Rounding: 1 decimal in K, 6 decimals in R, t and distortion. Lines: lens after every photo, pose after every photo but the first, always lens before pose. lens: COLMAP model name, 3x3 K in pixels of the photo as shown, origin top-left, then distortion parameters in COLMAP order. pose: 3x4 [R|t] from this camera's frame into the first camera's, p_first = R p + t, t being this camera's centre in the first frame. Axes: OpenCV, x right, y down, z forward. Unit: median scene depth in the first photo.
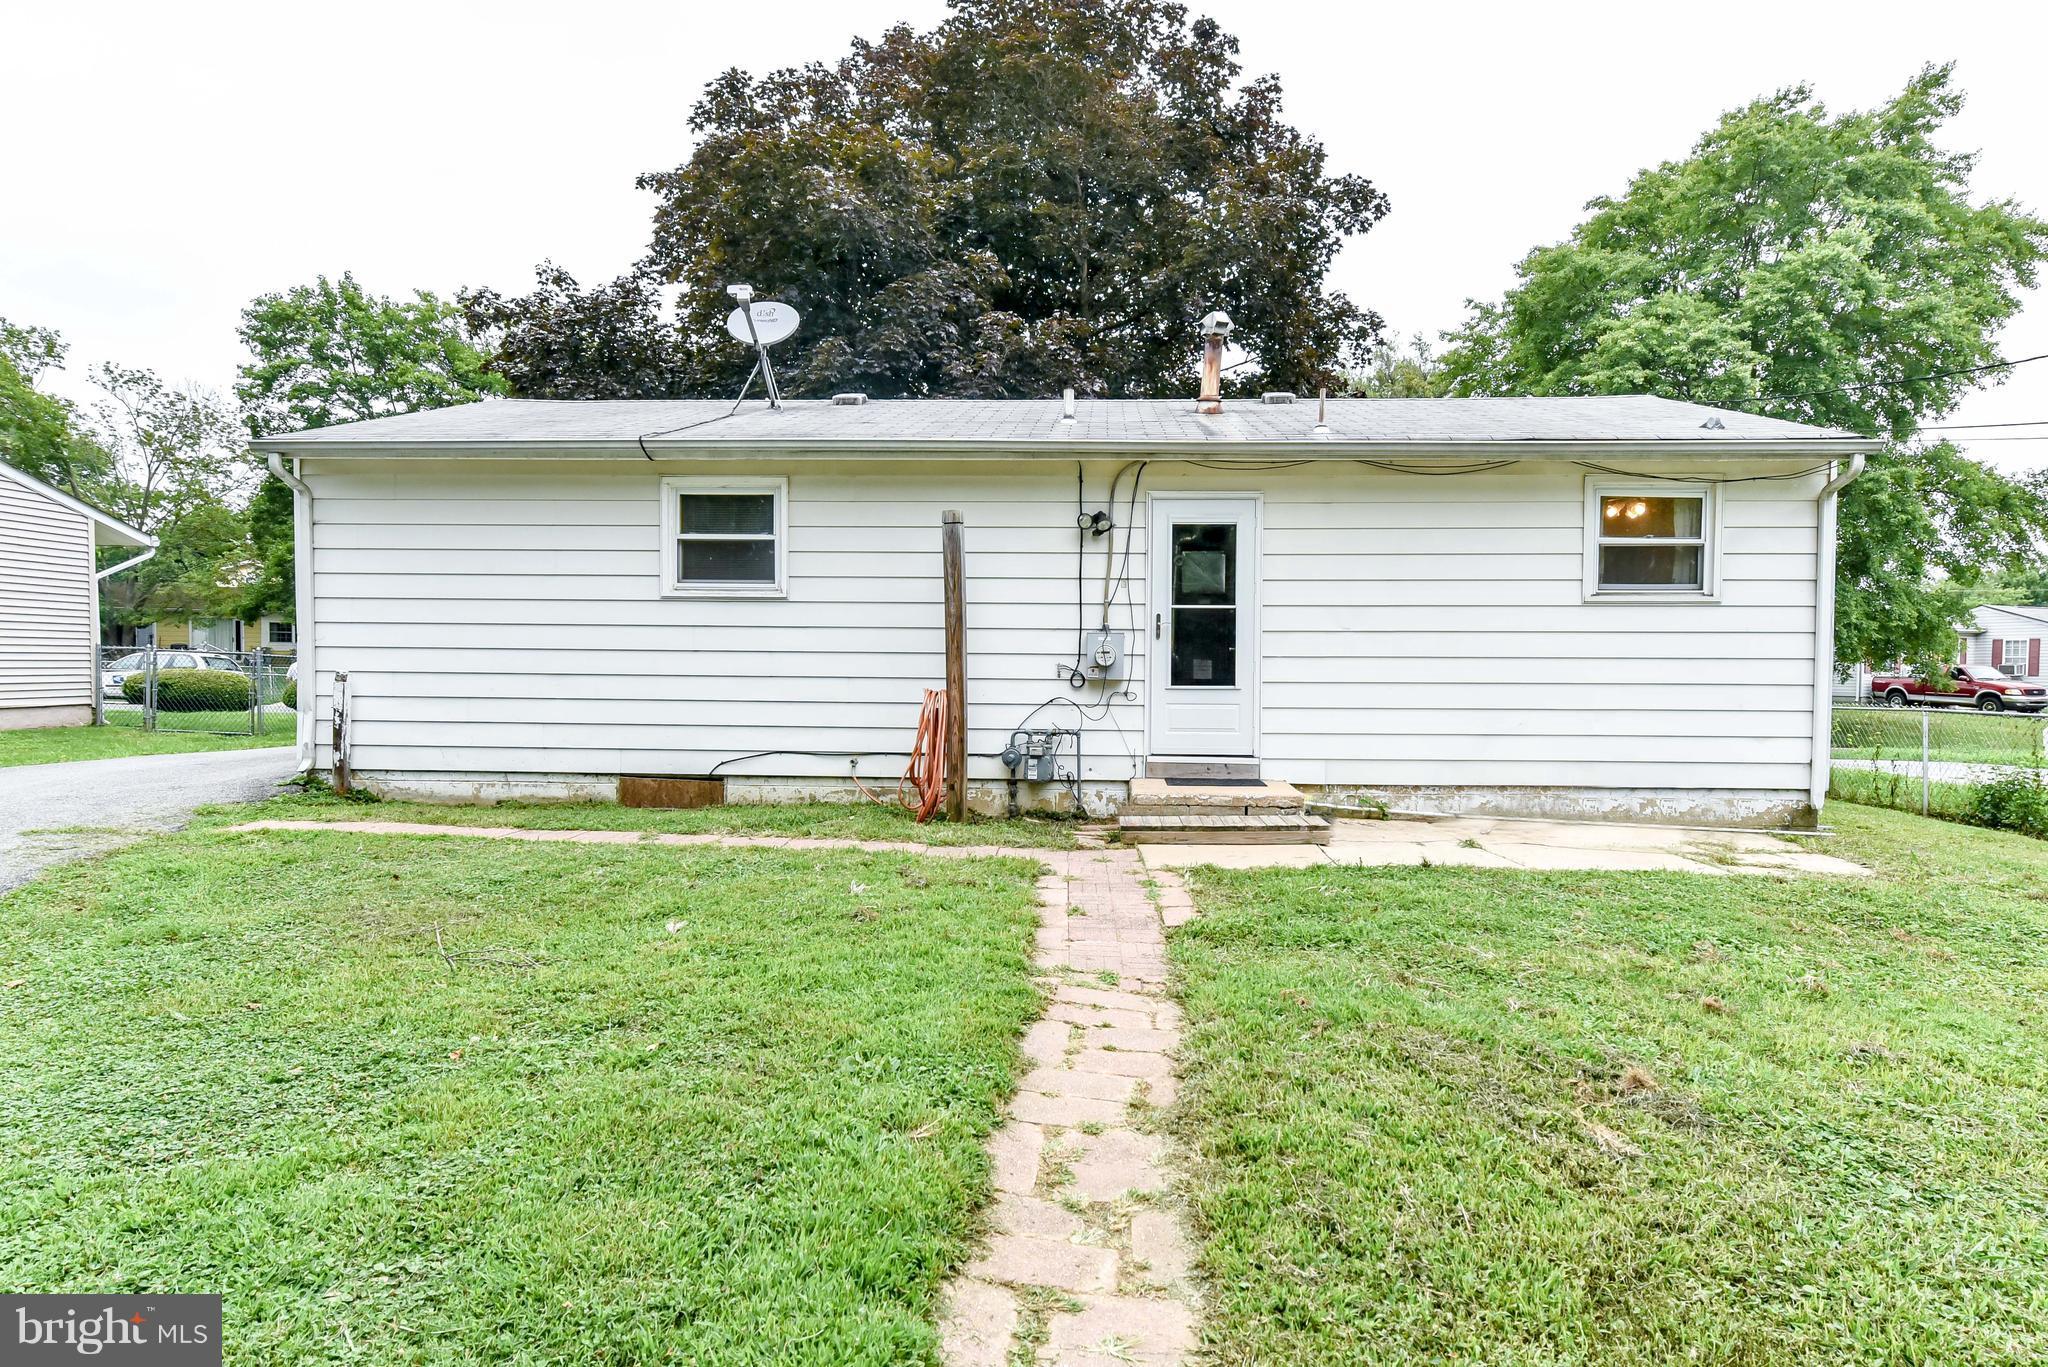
lens RADIAL K [[1095.5, 0, 1032.0], [0, 1095.5, 732.4], [0, 0, 1]] dist [0.008264, -0.000560]
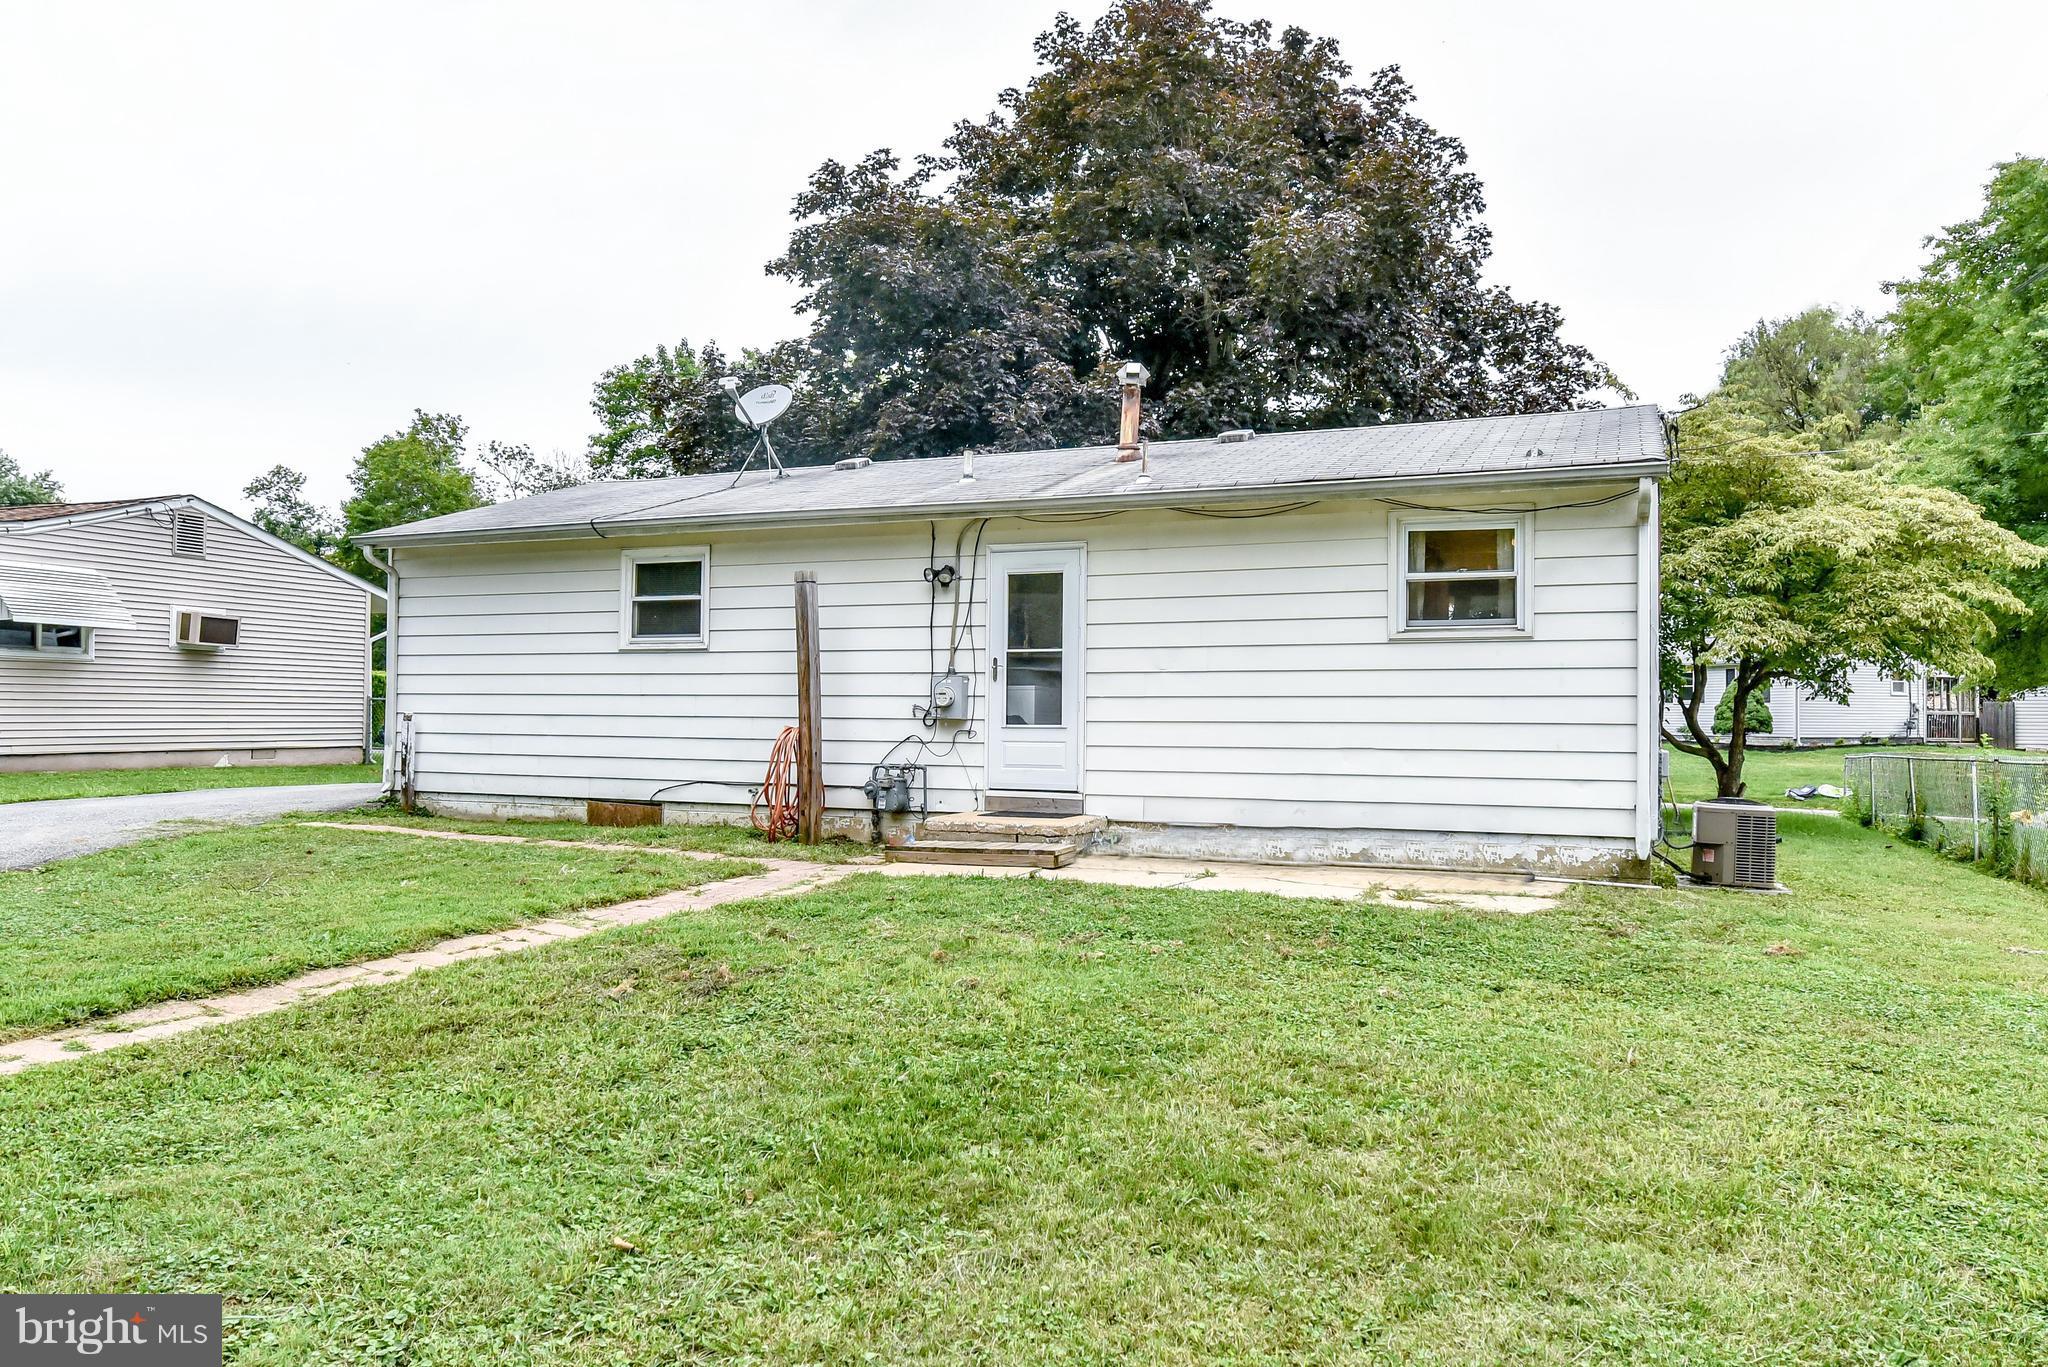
lens RADIAL K [[1299.8, 0, 1024.3], [0, 1299.8, 733.0], [0, 0, 1]] dist [-0.003083, 0.000469]
pose [[0.944832, 0.003870, -0.327532, 0.554520], [-0.020676, 0.998641, -0.047844, 0.025621], [0.326901, 0.051976, 0.943628, -0.188056]]
